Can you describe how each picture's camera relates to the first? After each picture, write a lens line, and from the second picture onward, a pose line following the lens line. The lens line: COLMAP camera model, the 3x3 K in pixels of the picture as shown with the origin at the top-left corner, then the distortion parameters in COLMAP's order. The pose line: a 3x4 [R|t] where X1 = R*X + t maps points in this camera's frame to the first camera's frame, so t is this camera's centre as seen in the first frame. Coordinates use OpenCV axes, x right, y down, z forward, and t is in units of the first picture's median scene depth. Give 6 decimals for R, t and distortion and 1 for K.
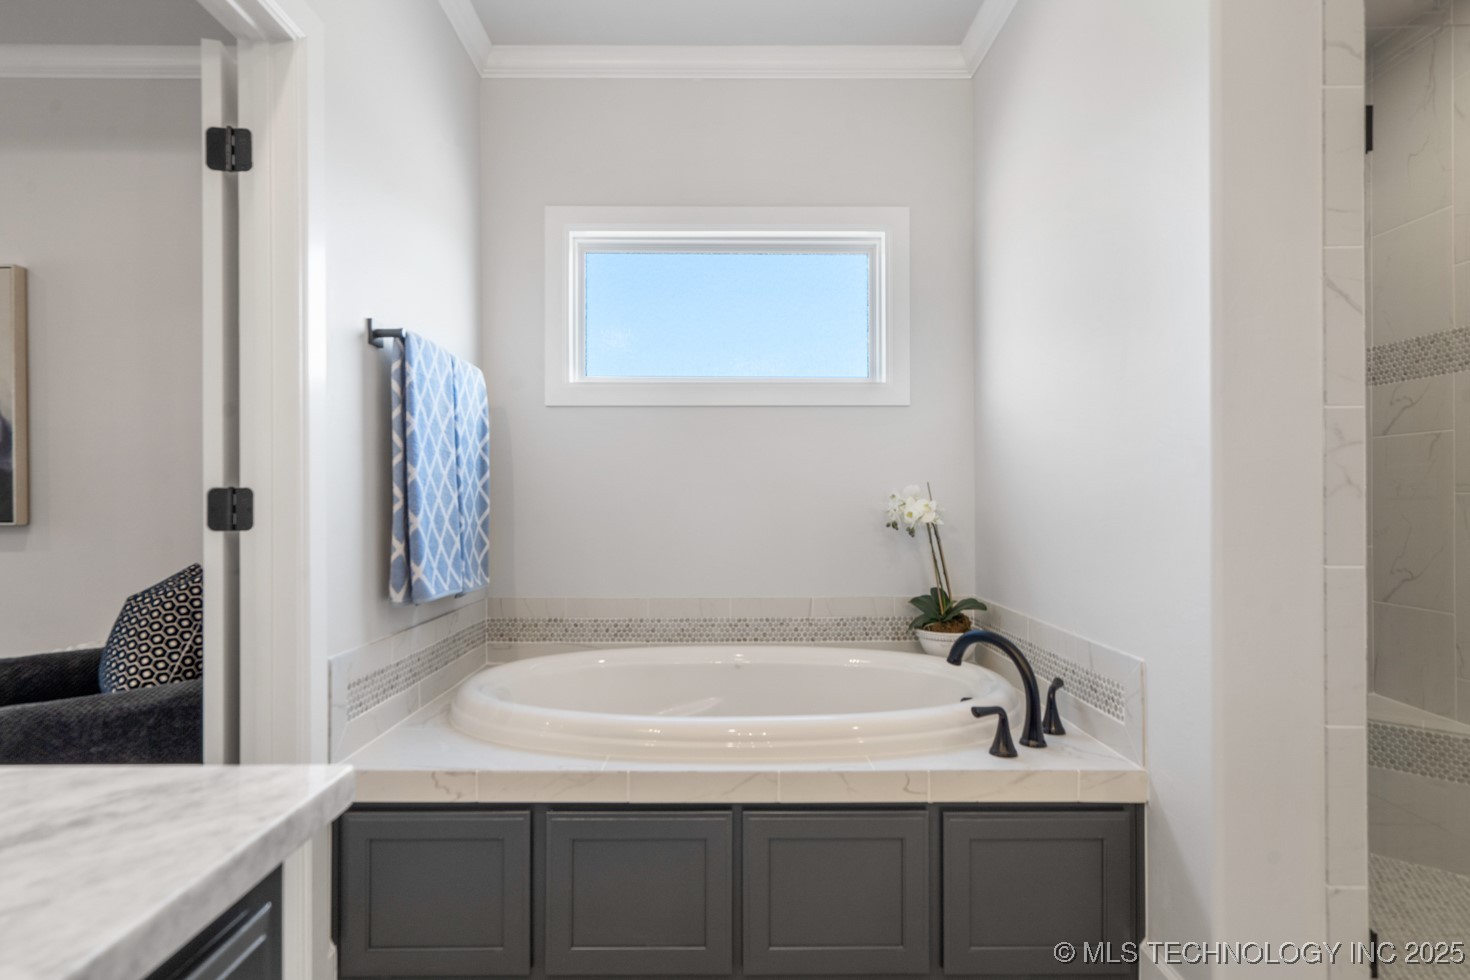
lens RADIAL K [[721.6, 0, 731.4], [0, 721.6, 496.8], [0, 0, 1]] dist [-0.018323, 0.000514]
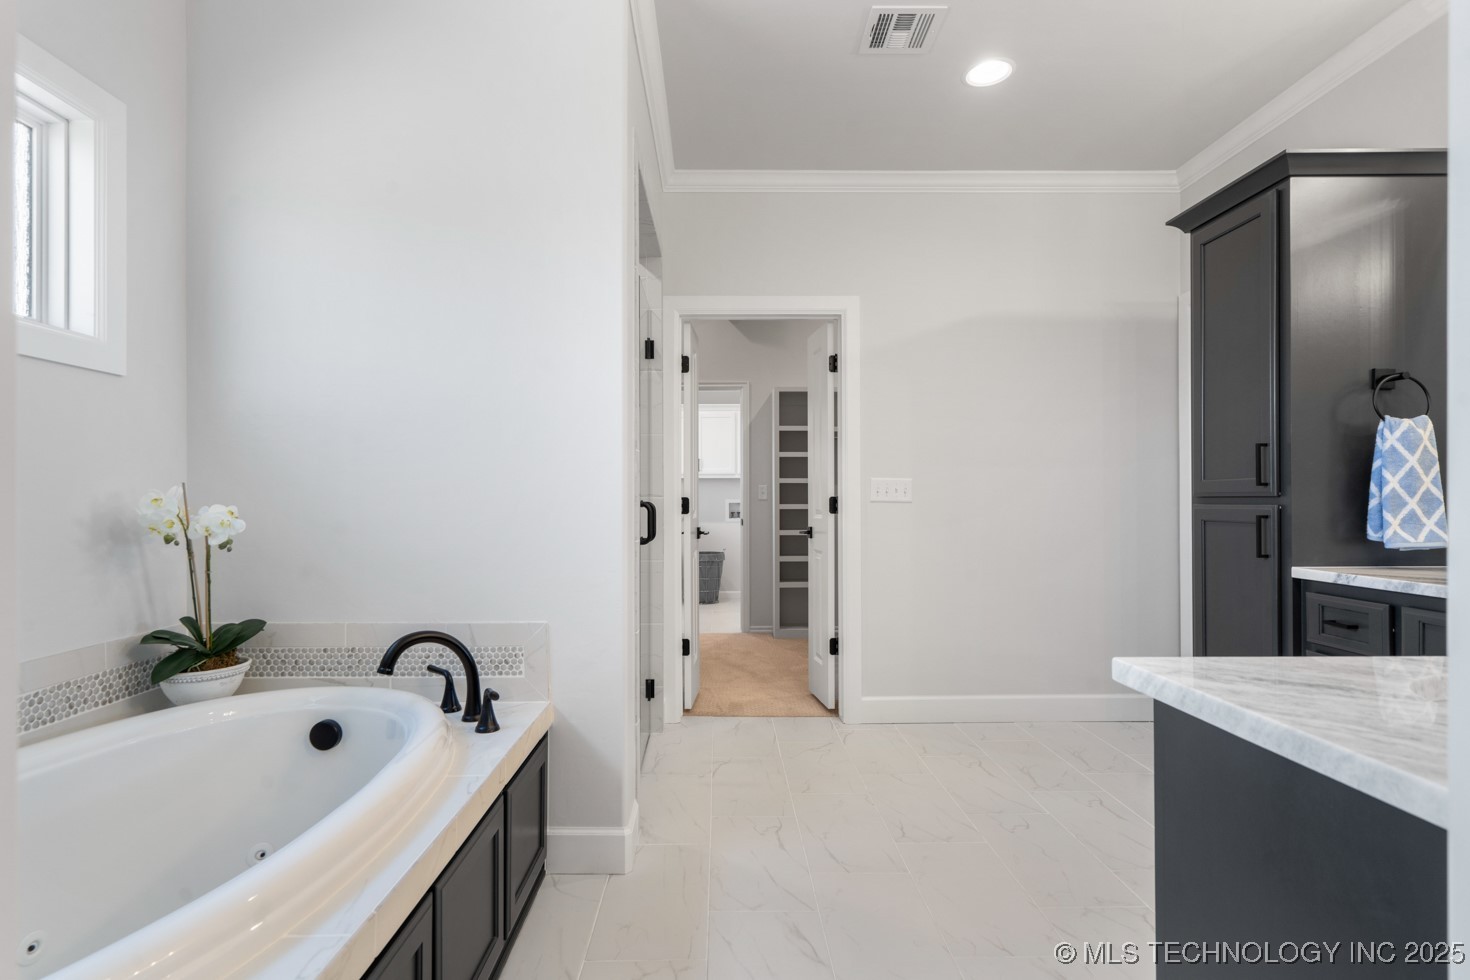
lens RADIAL K [[721.6, 0, 728.8], [0, 721.6, 494.3], [0, 0, 1]] dist [-0.018323, 0.000514]
pose [[-0.005681, 0.009501, 0.999939, -0.476579], [-0.002503, 0.999952, -0.009515, -0.001835], [-0.999981, -0.002557, -0.005657, 0.393171]]
